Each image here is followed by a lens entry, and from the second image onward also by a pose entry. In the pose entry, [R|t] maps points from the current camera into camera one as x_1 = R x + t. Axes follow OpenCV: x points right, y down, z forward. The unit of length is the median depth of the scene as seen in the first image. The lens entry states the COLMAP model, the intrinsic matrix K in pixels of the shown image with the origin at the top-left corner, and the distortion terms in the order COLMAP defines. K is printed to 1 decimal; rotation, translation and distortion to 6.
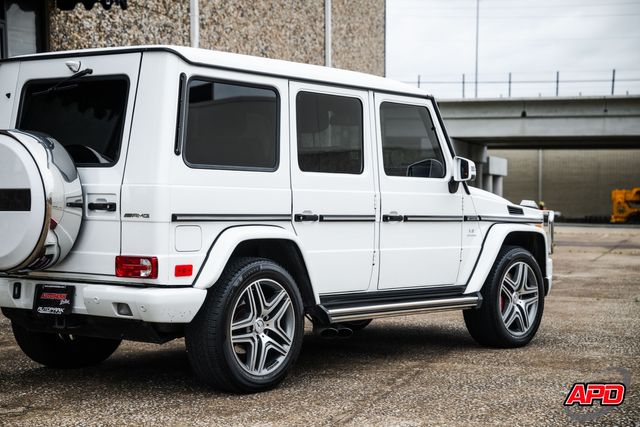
lens RADIAL K [[1232.3, 0, 320.0], [0, 1232.3, 213.5], [0, 0, 1]] dist [0.417281, 0.353686]
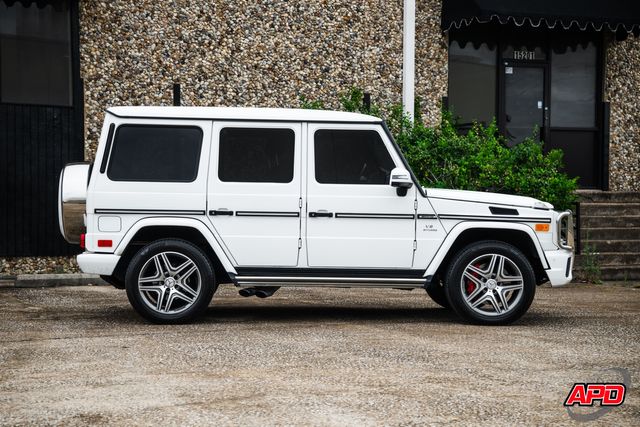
lens RADIAL K [[1232.3, 0, 320.0], [0, 1232.3, 213.5], [0, 0, 1]] dist [0.417281, 0.353686]
pose [[0.667788, 0.001529, -0.744350, 1.207280], [-0.011774, 0.999894, -0.008509, 0.015798], [0.744258, 0.014446, 0.667736, 0.100241]]
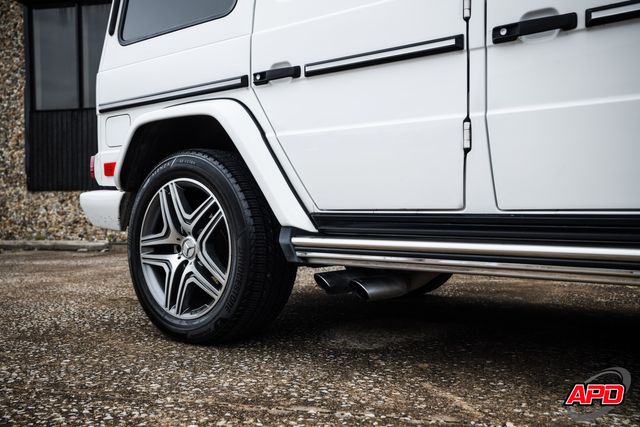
lens RADIAL K [[592.6, 0, 319.9], [0, 592.6, 220.1], [0, 0, 1]] dist [-0.010525, 0.076356]
pose [[0.019556, 0.001098, -0.999808, 0.275942], [-0.008081, 0.999967, 0.000940, 0.073268], [0.999776, 0.008061, 0.019565, 1.045889]]
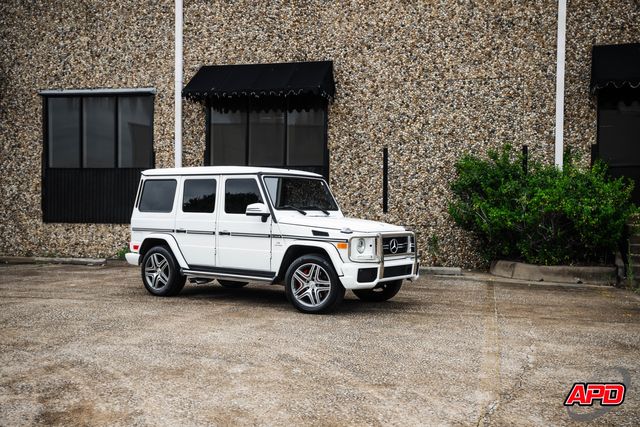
lens RADIAL K [[713.9, 0, 324.8], [0, 713.9, 221.2], [0, 0, 1]] dist [0.050077, 0.039681]
pose [[0.045922, 0.004685, -0.998934, 1.457281], [-0.023831, 0.999710, 0.003593, -0.029152], [0.998661, 0.023640, 0.046021, 1.255113]]
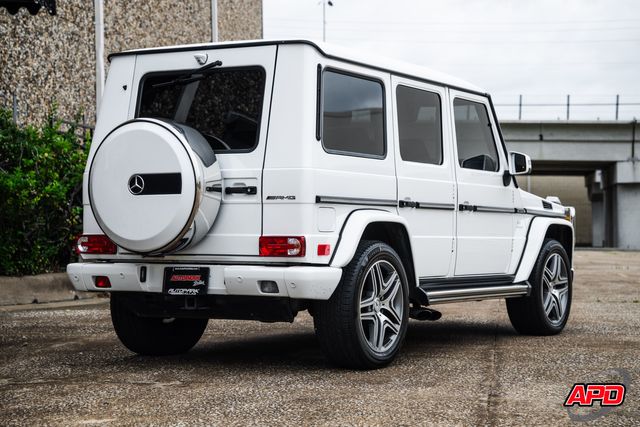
lens RADIAL K [[1285.9, 0, 344.2], [0, 1285.9, 189.9], [0, 0, 1]] dist [0.467842, 0.305851]
pose [[0.987162, -0.001075, 0.159721, -0.247021], [0.007574, 0.999168, -0.040084, 0.035966], [-0.159545, 0.040779, 0.986348, -0.079407]]
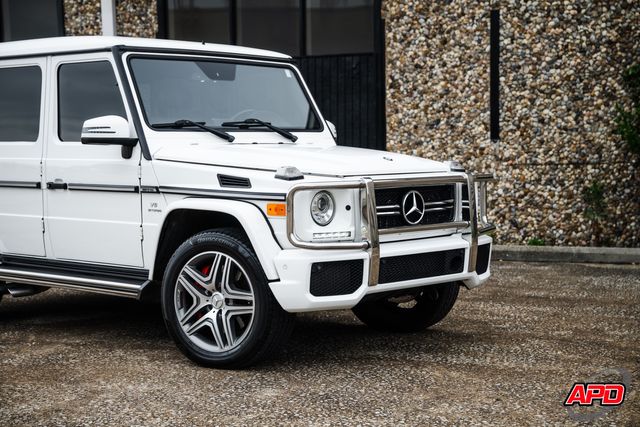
lens RADIAL K [[1124.8, 0, 320.0], [0, 1124.8, 213.5], [0, 0, 1]] dist [0.339824, 0.397982]
pose [[-0.097878, 0.045187, -0.994172, 1.044799], [-0.000163, 0.998968, 0.045421, -0.017193], [0.995198, 0.004608, -0.097770, 1.453542]]
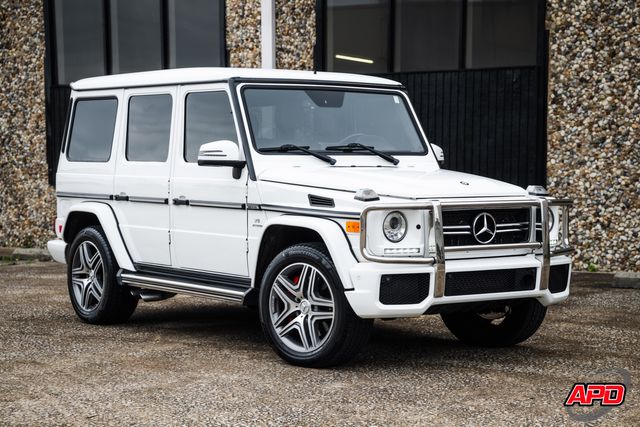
lens RADIAL K [[1343.3, 0, 337.2], [0, 1343.3, 229.7], [0, 0, 1]] dist [0.449892, 0.277937]
pose [[-0.254881, 0.035546, -0.966319, 1.304900], [-0.017446, 0.998992, 0.041350, -0.026052], [0.966815, 0.027398, -0.254004, 1.609495]]
